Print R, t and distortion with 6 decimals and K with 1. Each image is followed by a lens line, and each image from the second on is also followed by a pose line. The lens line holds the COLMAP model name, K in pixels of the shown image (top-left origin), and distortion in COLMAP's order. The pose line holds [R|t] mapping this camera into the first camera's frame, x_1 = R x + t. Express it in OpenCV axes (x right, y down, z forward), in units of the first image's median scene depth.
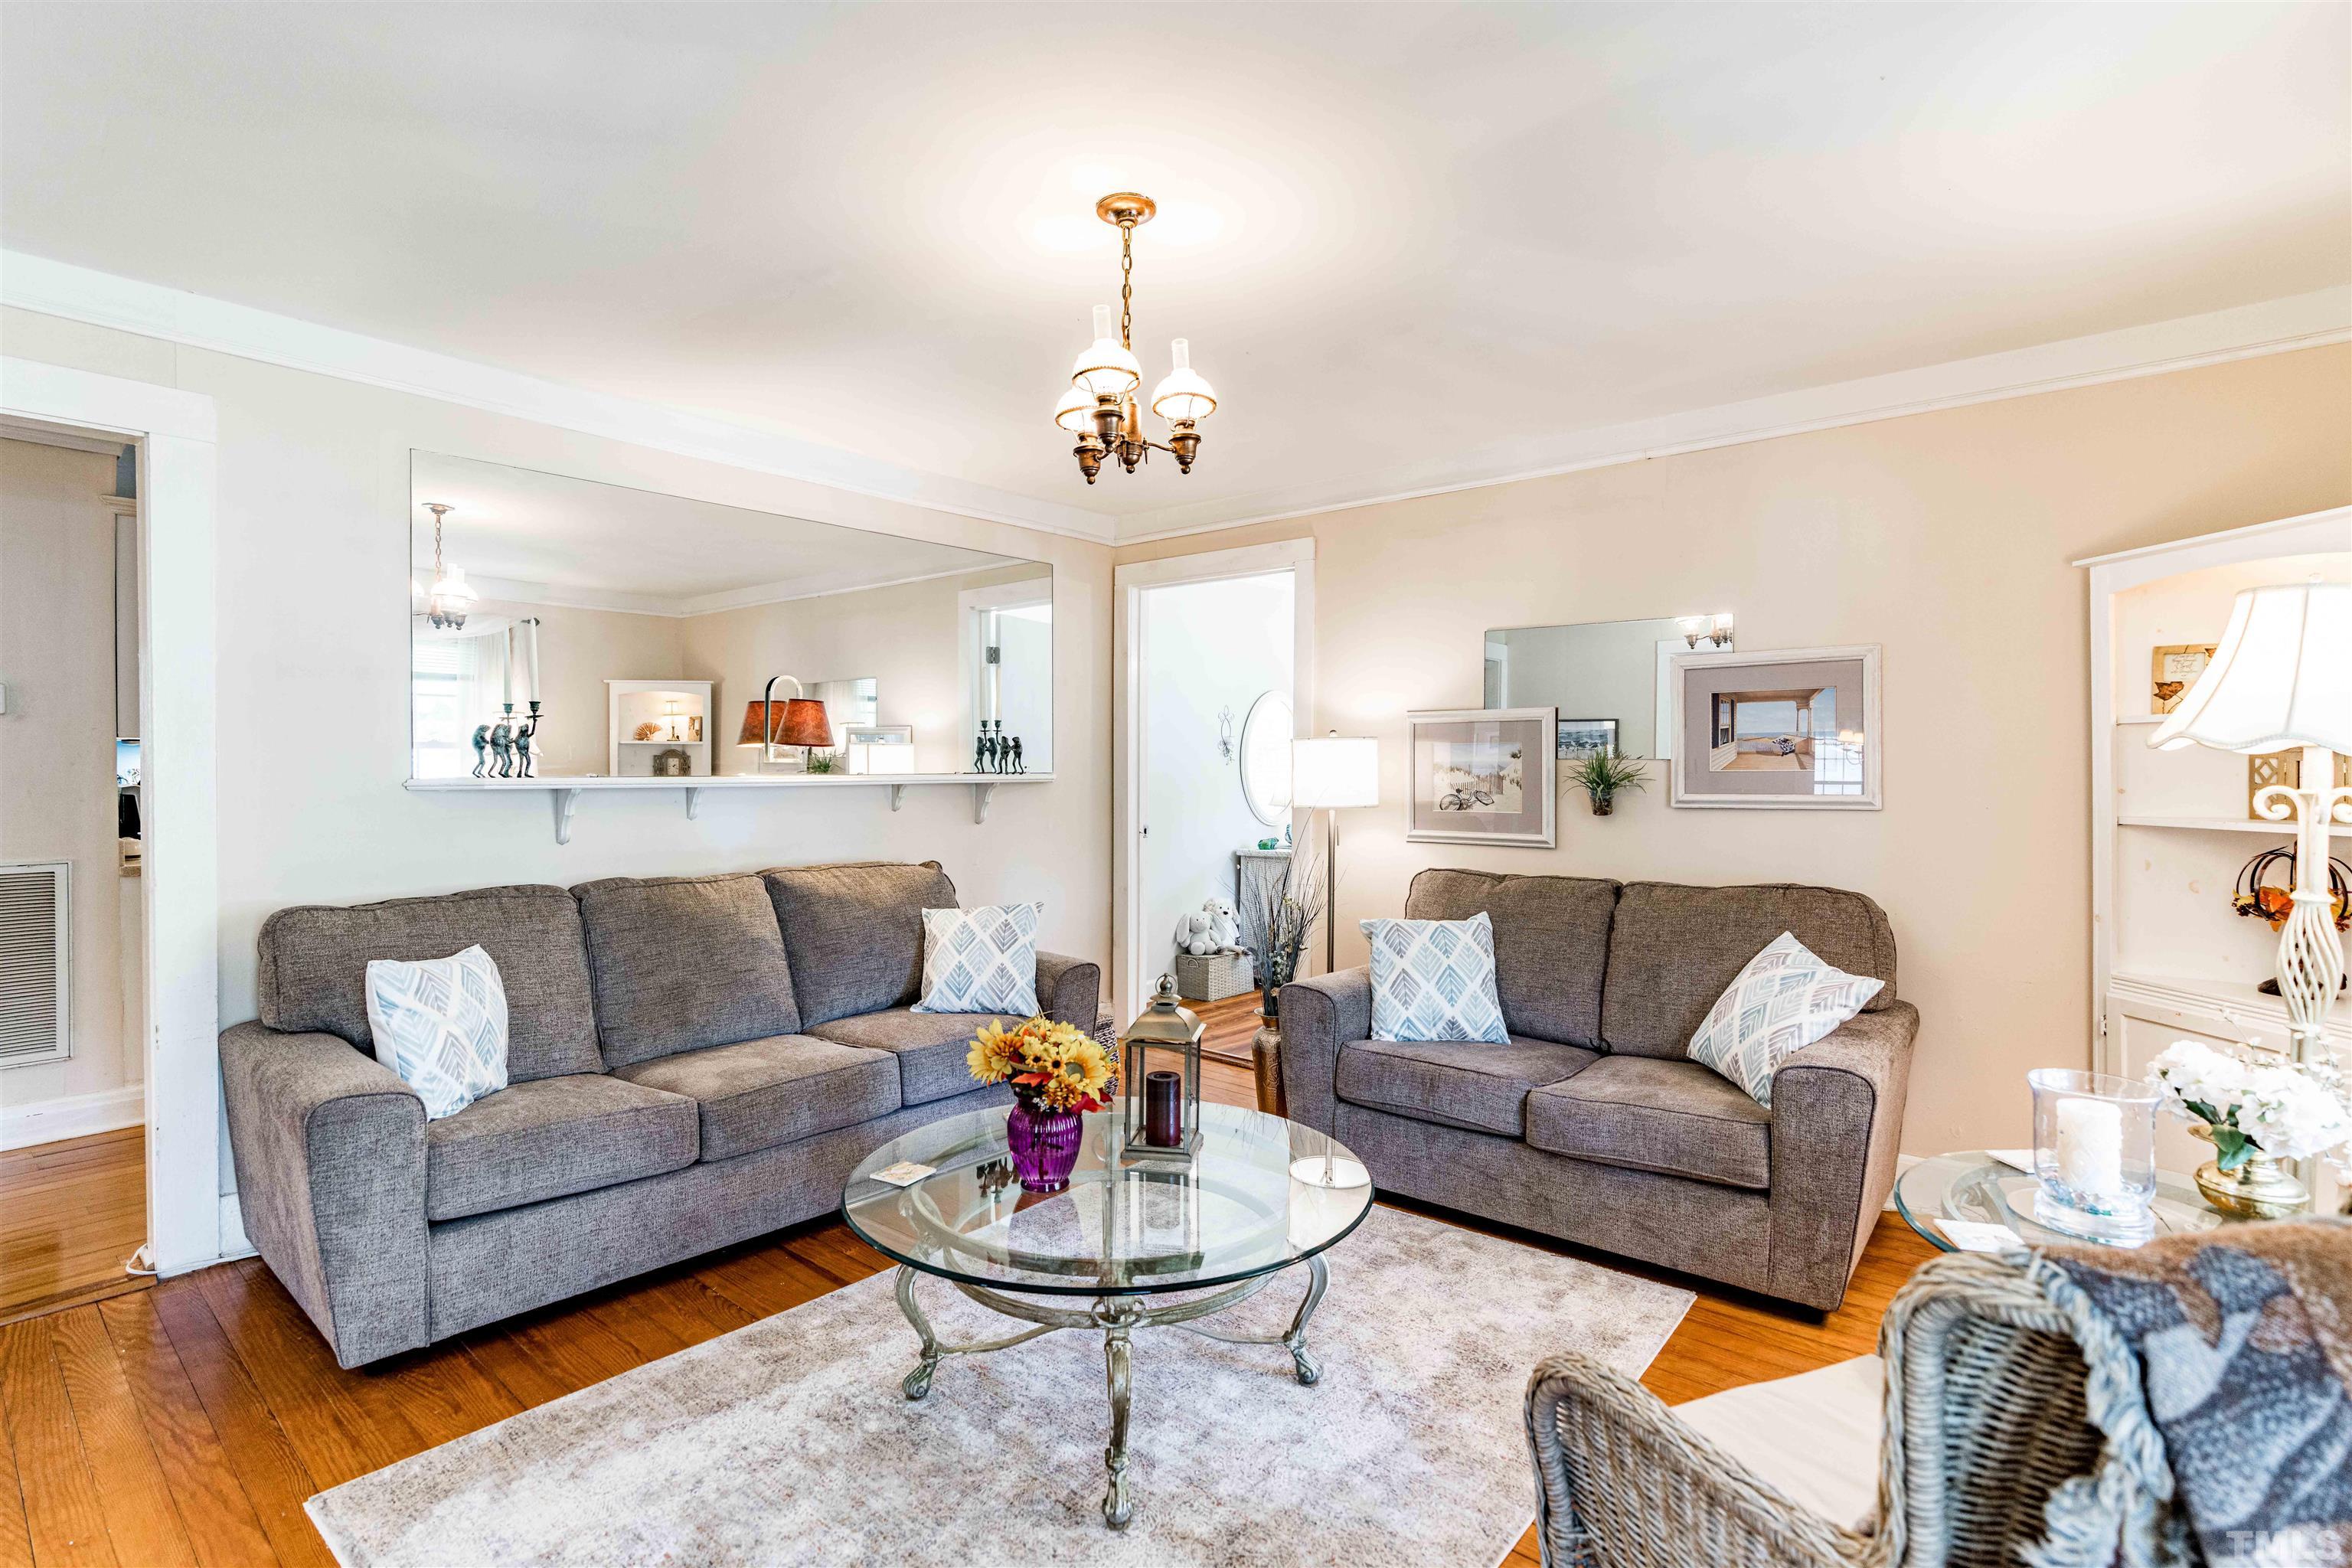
lens RADIAL K [[1115.4, 0, 1183.5], [0, 1115.4, 781.2], [0, 0, 1]] dist [-0.011191, 0.001063]
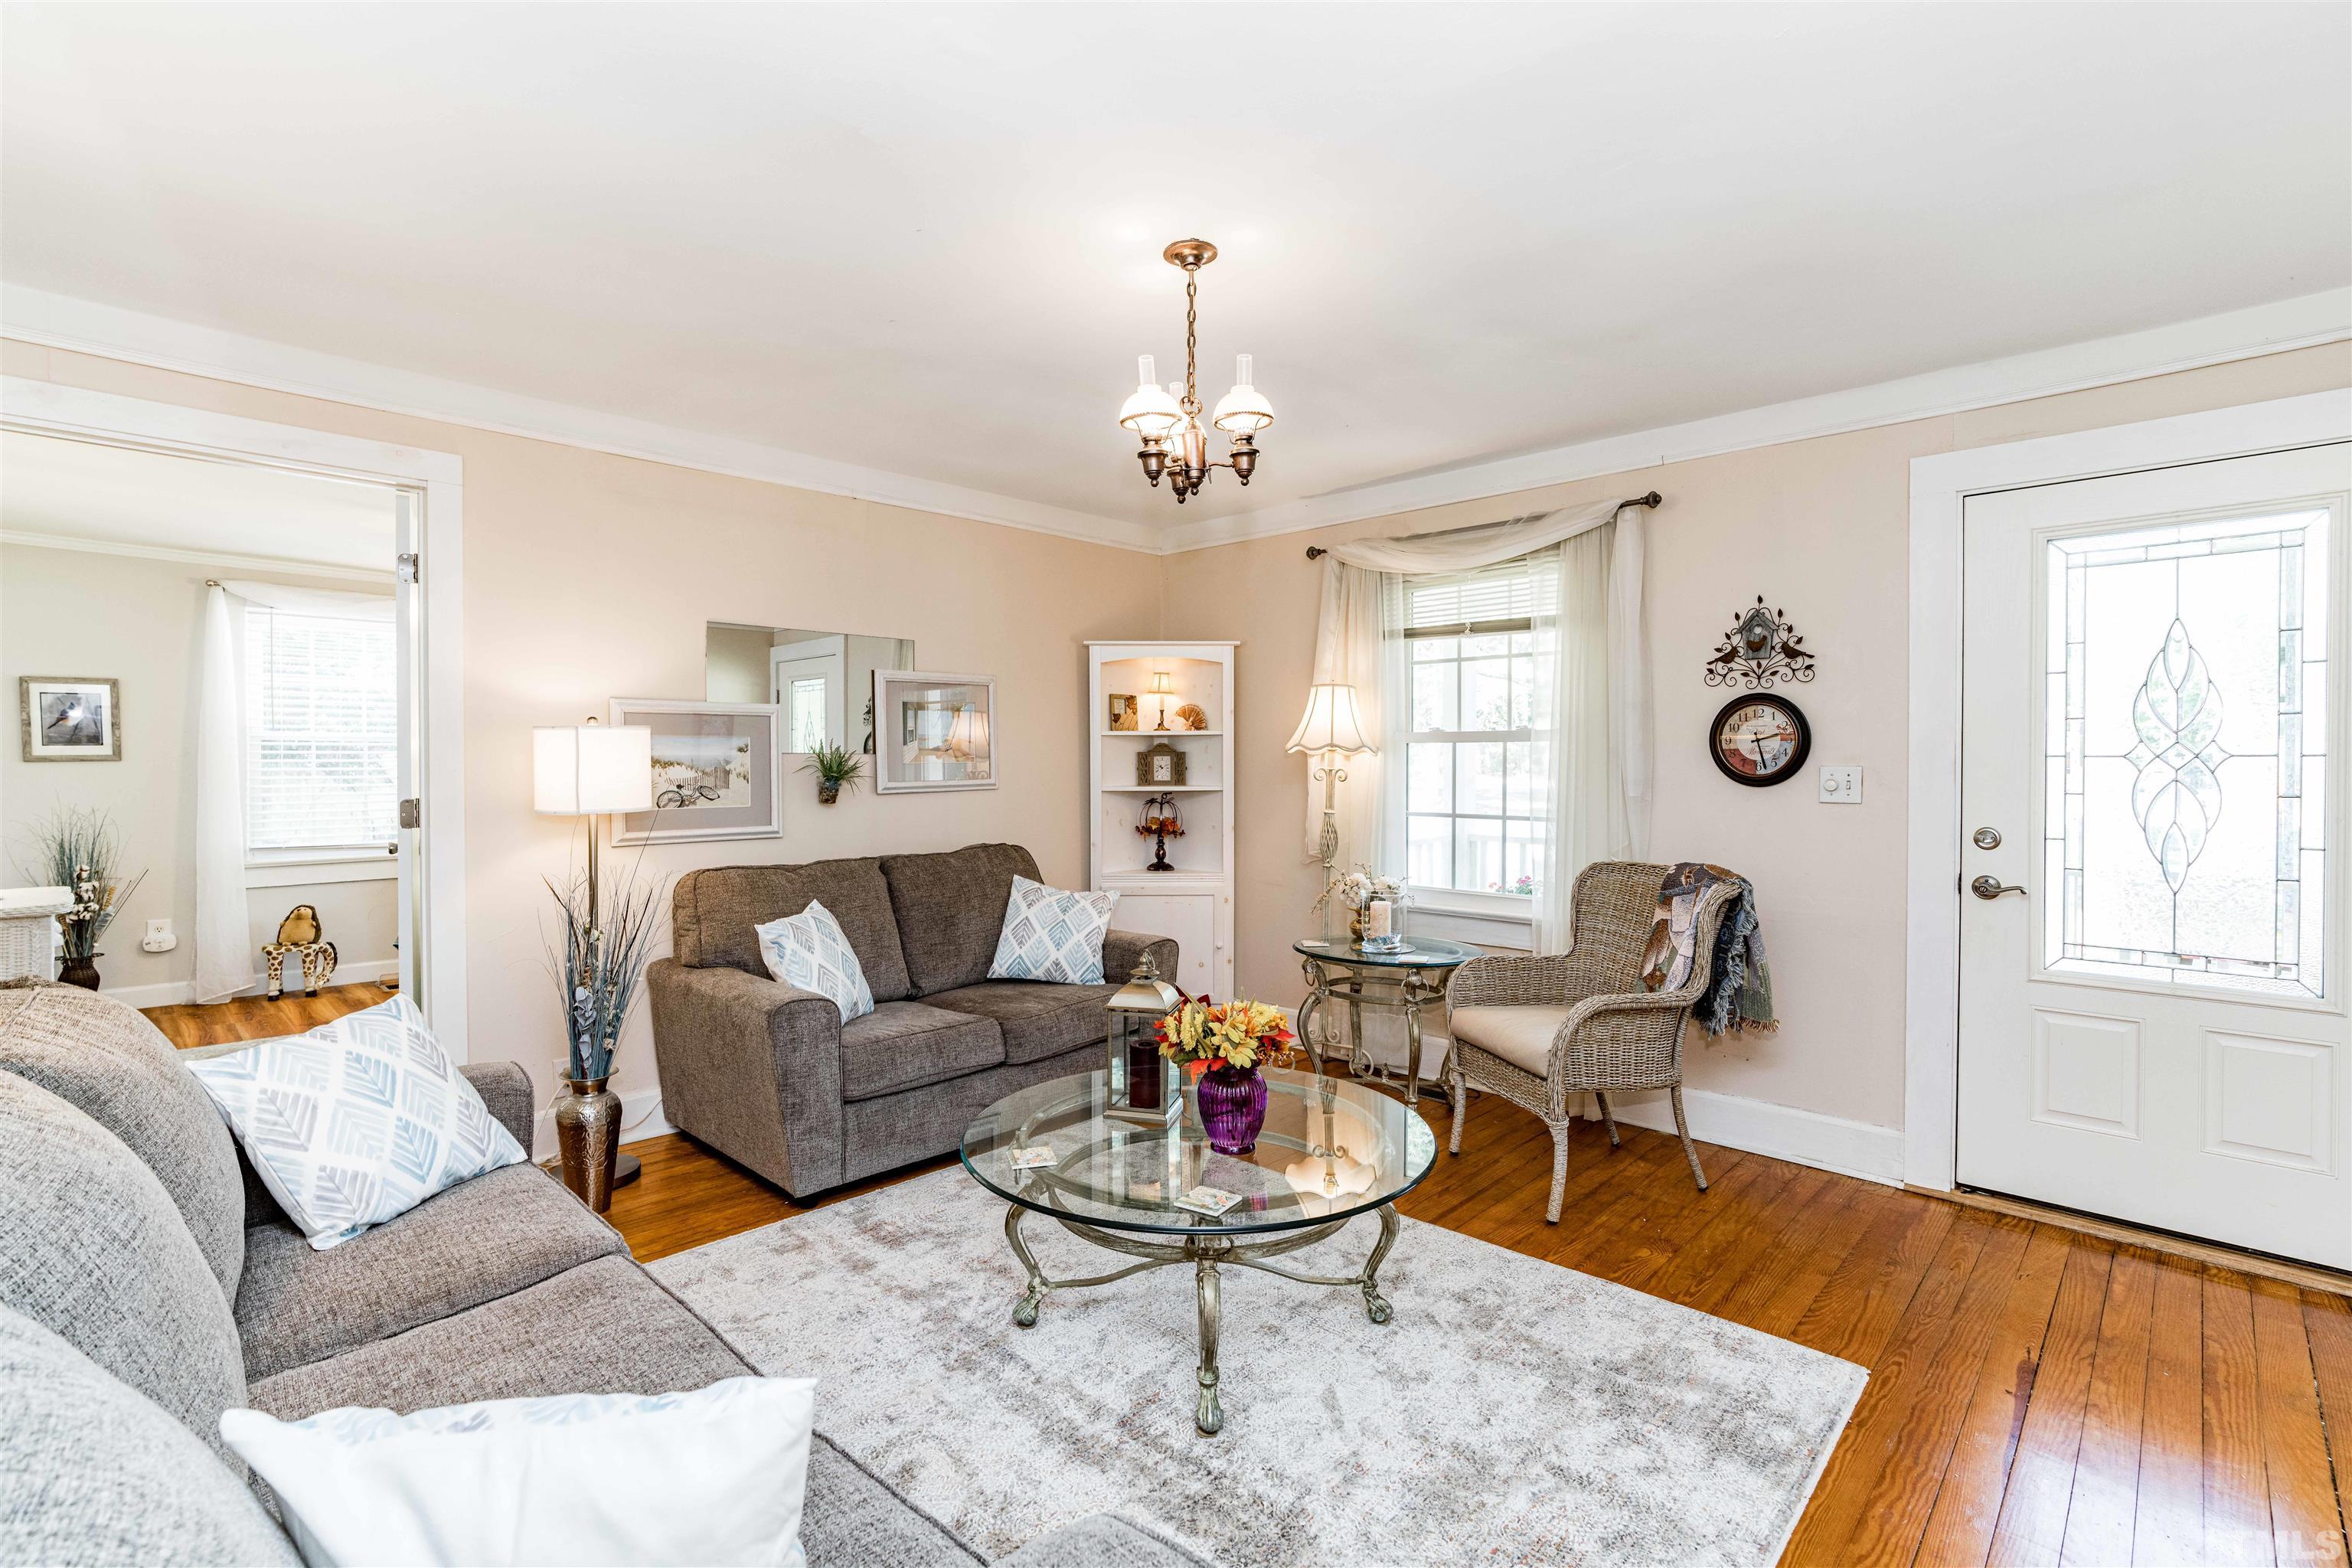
lens RADIAL K [[1082.9, 0, 1175.7], [0, 1082.9, 776.8], [0, 0, 1]] dist [-0.037208, 0.014201]
pose [[0.067365, -0.016689, 0.997589, -0.728181], [0.015115, 0.999762, 0.015705, -0.008636], [-0.997614, 0.014020, 0.067601, 0.612134]]
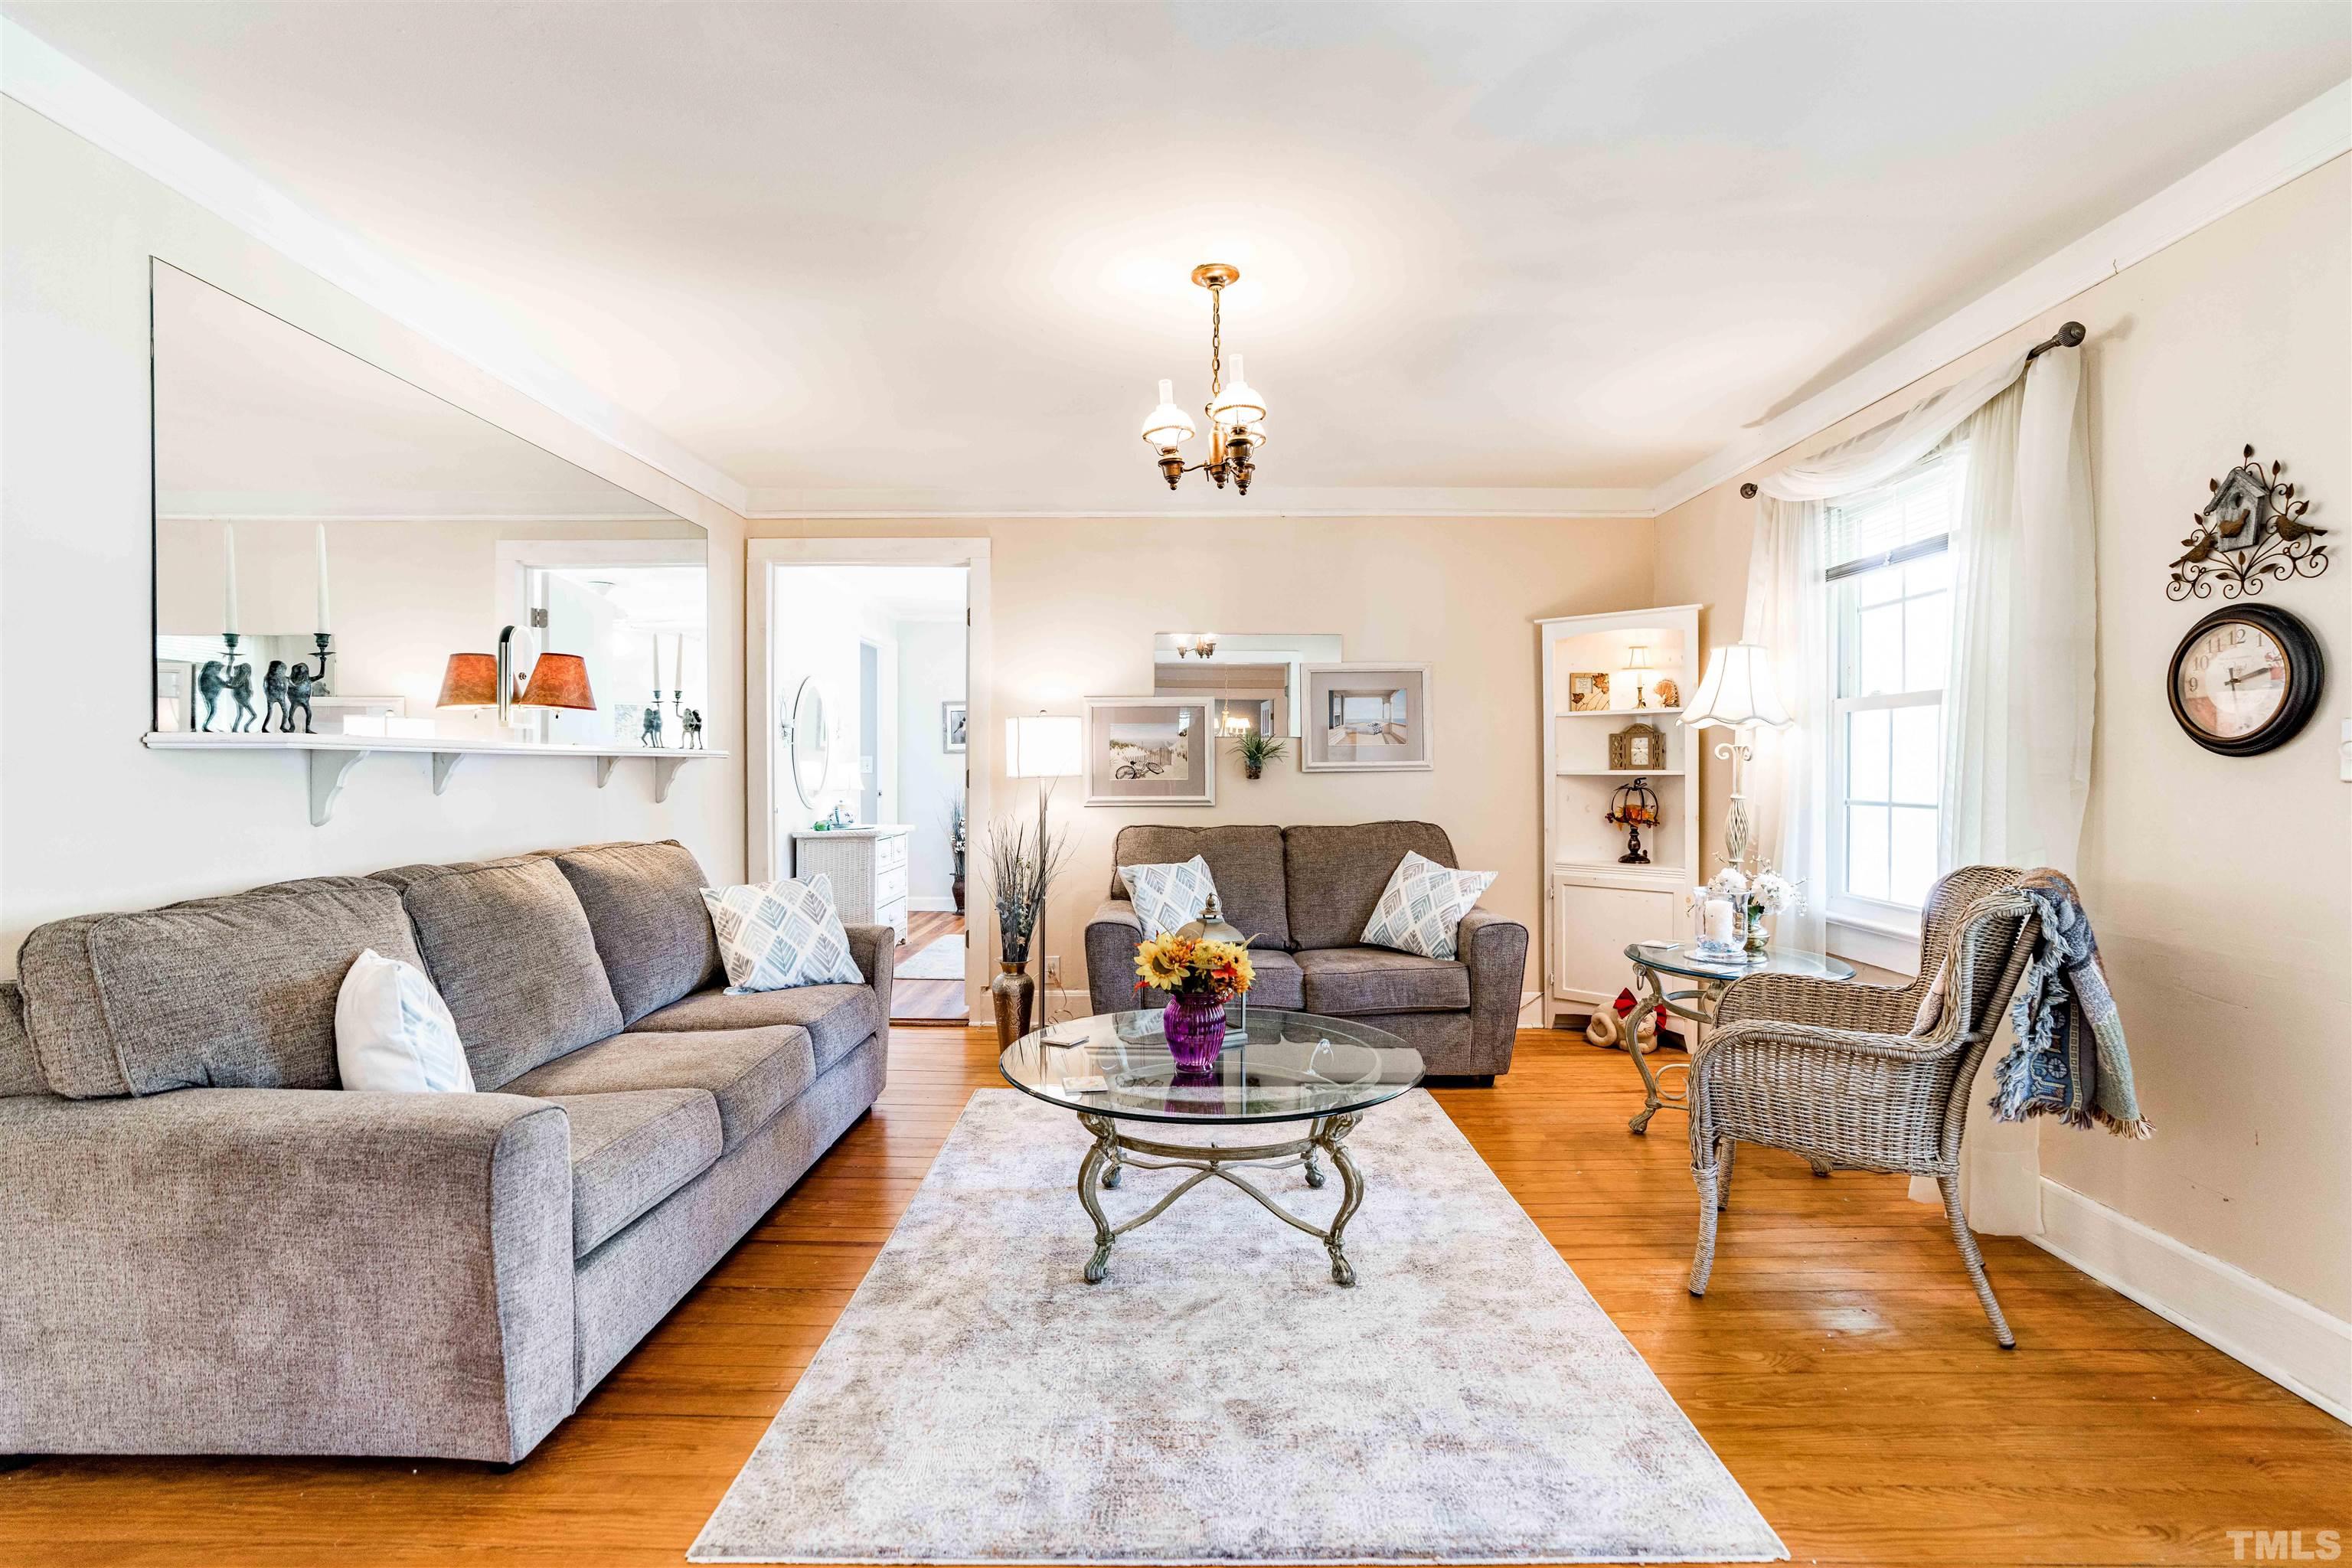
lens RADIAL K [[1082.9, 0, 1166.6], [0, 1082.9, 775.5], [0, 0, 1]] dist [-0.037208, 0.014201]
pose [[0.772617, -0.007097, 0.634833, -0.557573], [0.010602, 0.999942, -0.001724, 0.029215], [-0.634784, 0.008063, 0.772647, 0.070922]]
